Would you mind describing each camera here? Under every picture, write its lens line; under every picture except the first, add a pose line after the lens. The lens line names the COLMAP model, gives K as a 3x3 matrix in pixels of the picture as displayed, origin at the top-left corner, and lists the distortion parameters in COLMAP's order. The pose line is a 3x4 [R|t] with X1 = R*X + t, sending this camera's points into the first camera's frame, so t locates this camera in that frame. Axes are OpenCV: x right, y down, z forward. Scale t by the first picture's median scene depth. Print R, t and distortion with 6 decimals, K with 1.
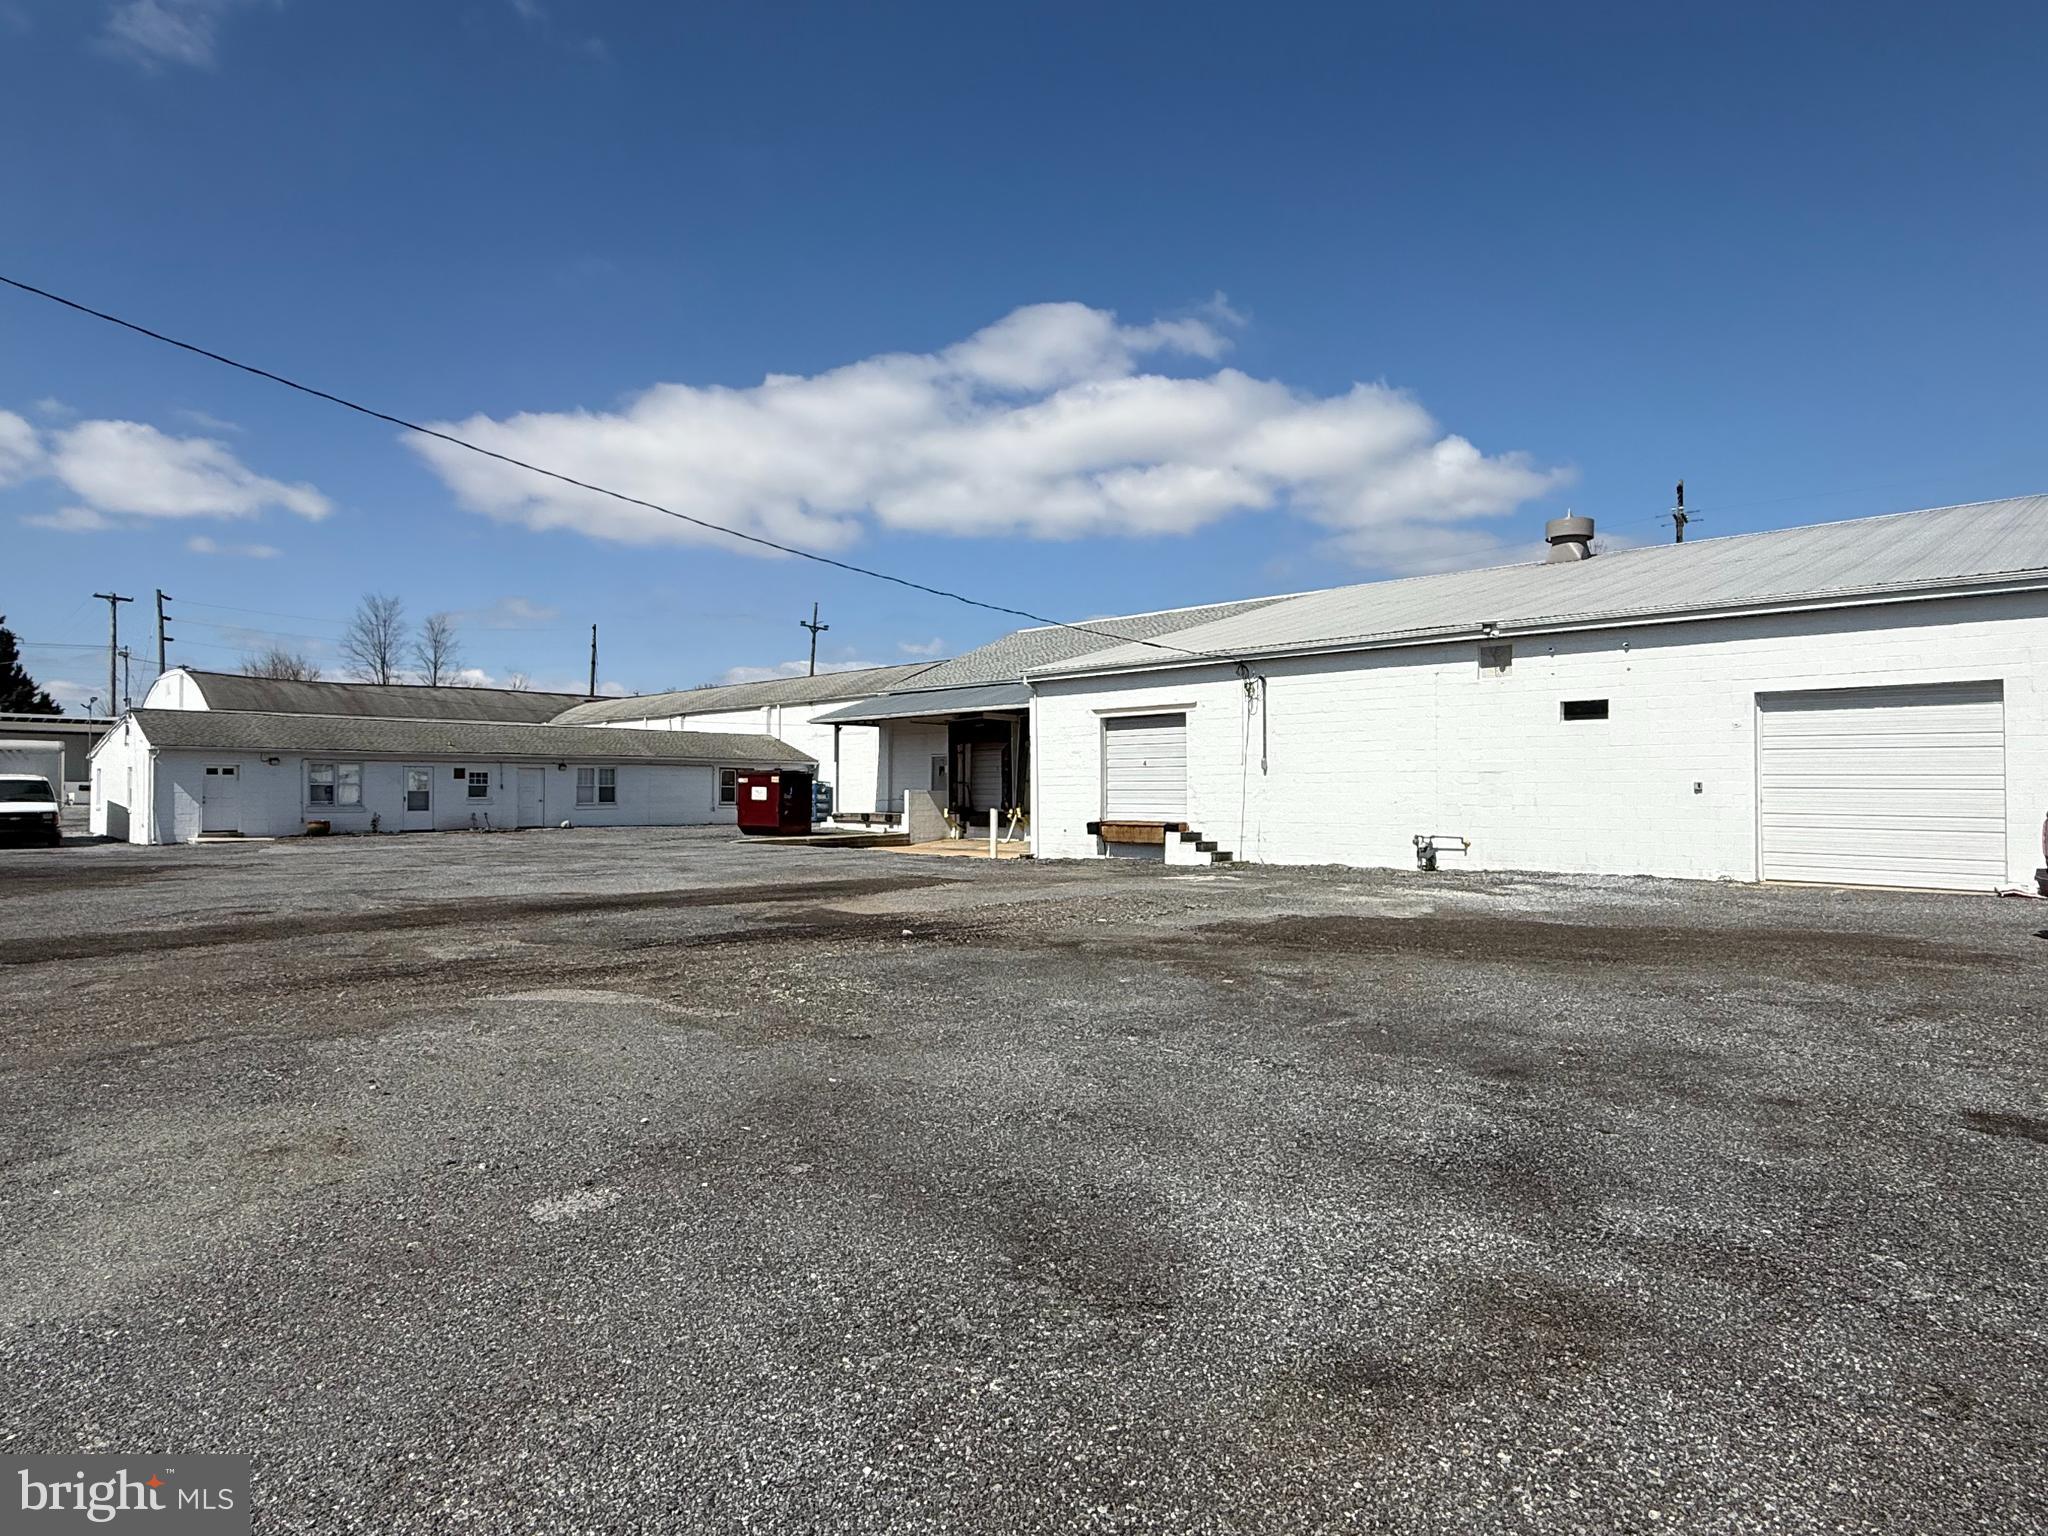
lens RADIAL K [[1187.6, 0, 1019.5], [0, 1187.6, 768.5], [0, 0, 1]] dist [0.001637, 0.000773]
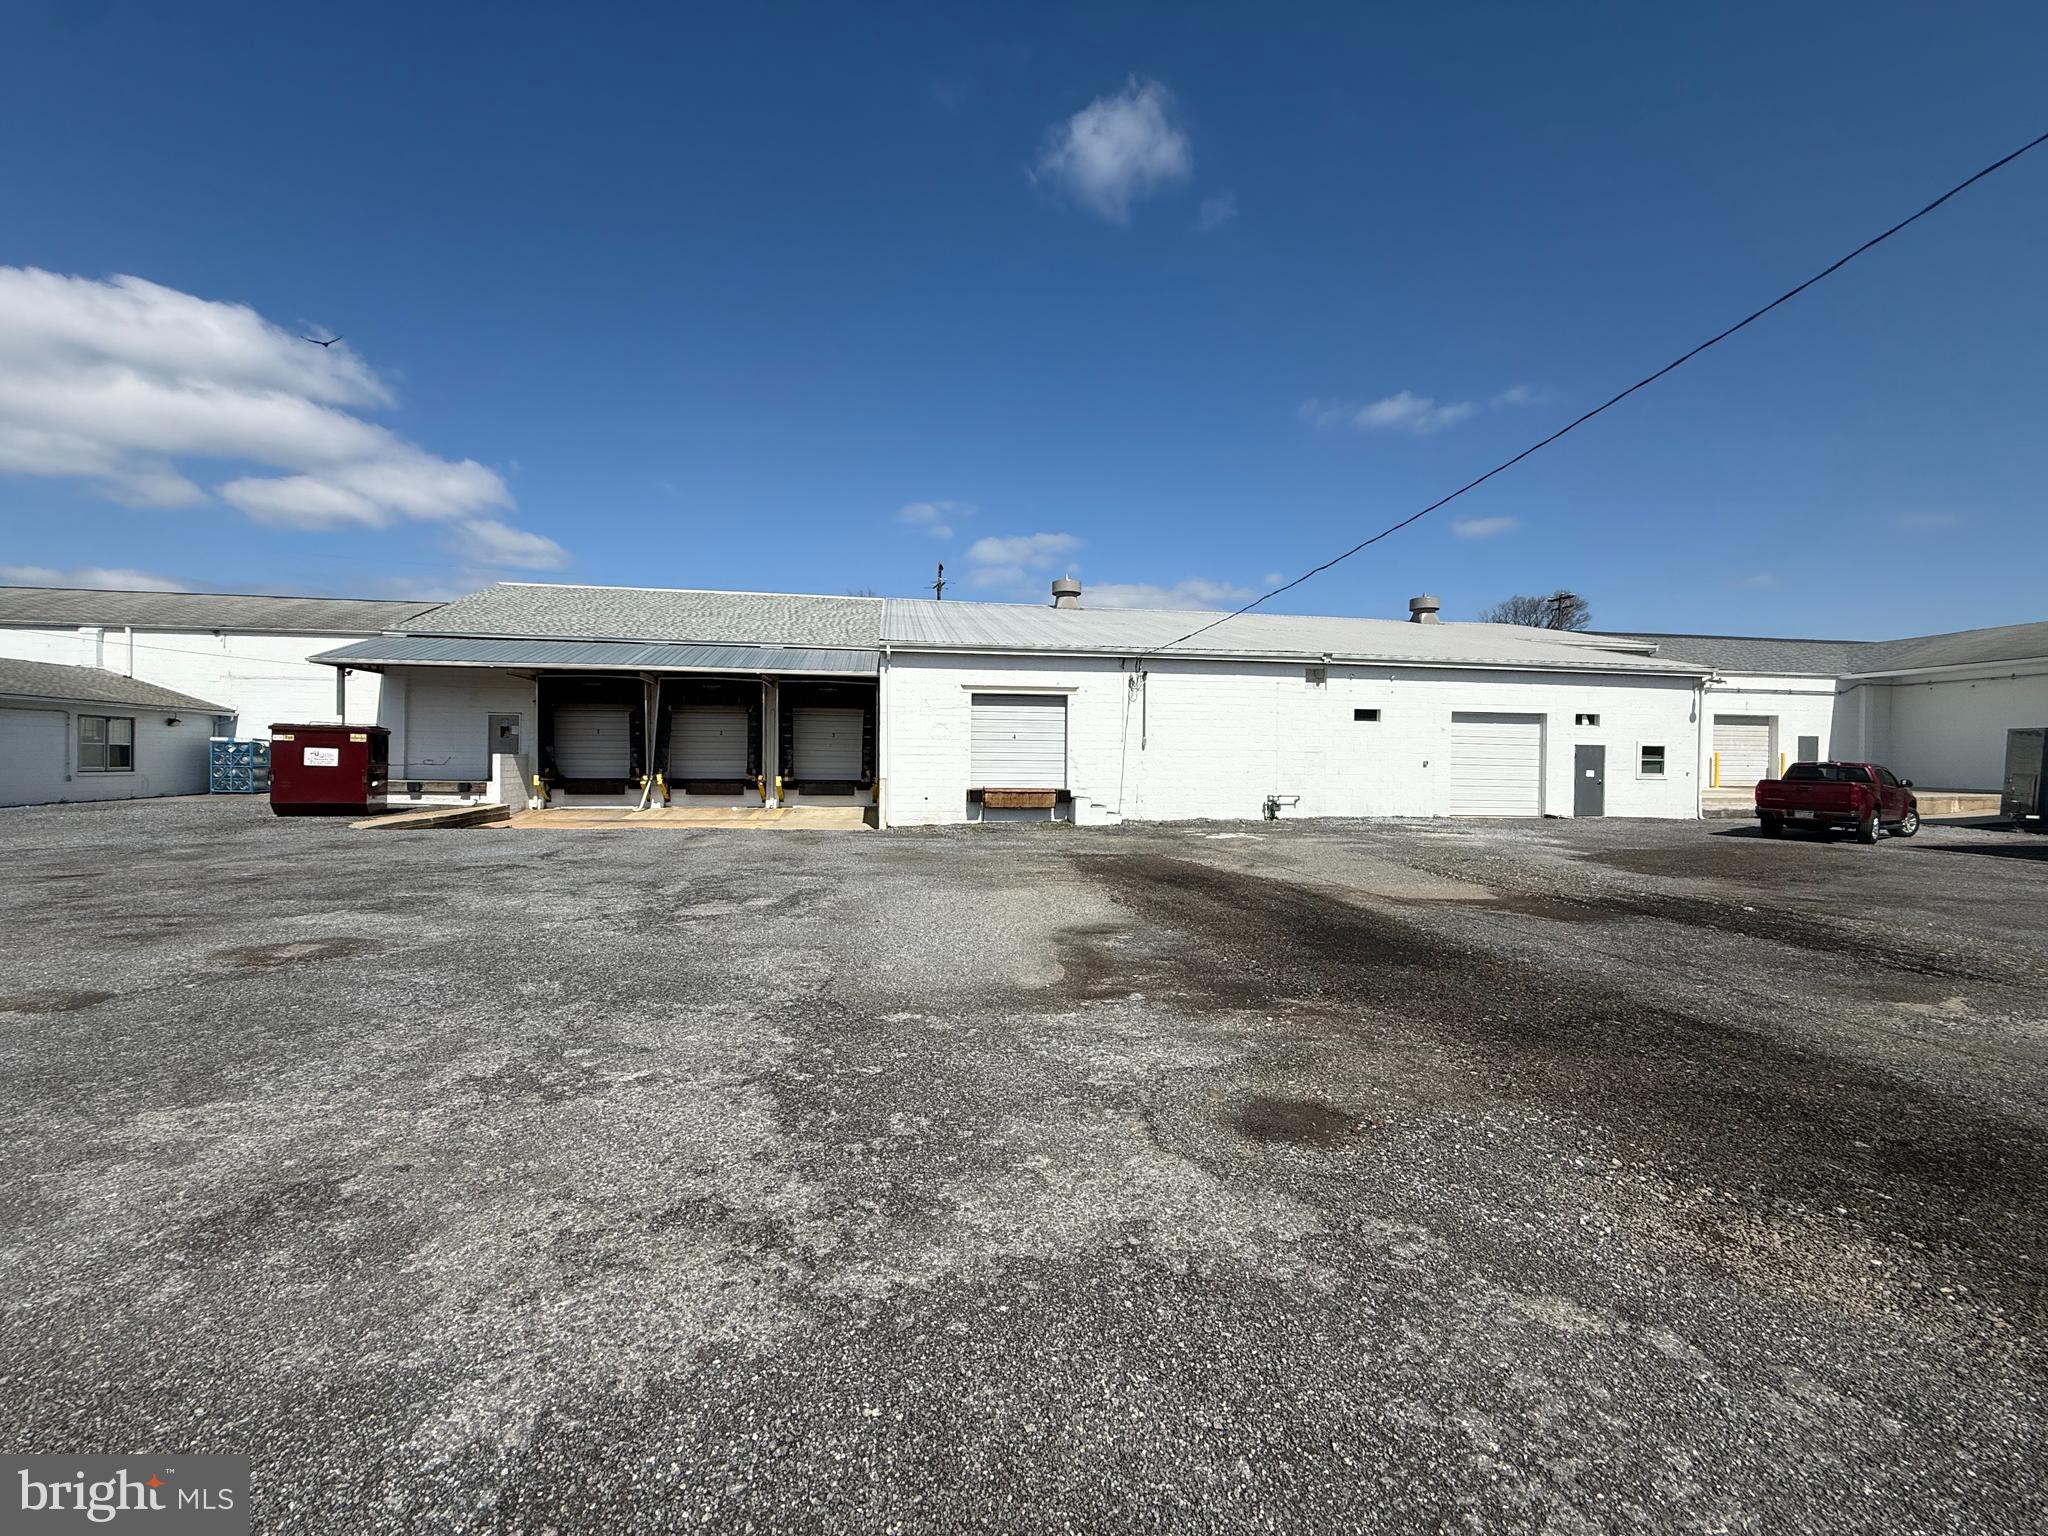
lens RADIAL K [[816.7, 0, 1021.5], [0, 816.7, 768.8], [0, 0, 1]] dist [-0.000319, 0.000510]
pose [[0.593833, -0.003447, 0.804581, -0.365867], [-0.027233, 0.999332, 0.024381, 0.004938], [-0.804128, -0.036389, 0.593342, 0.379804]]
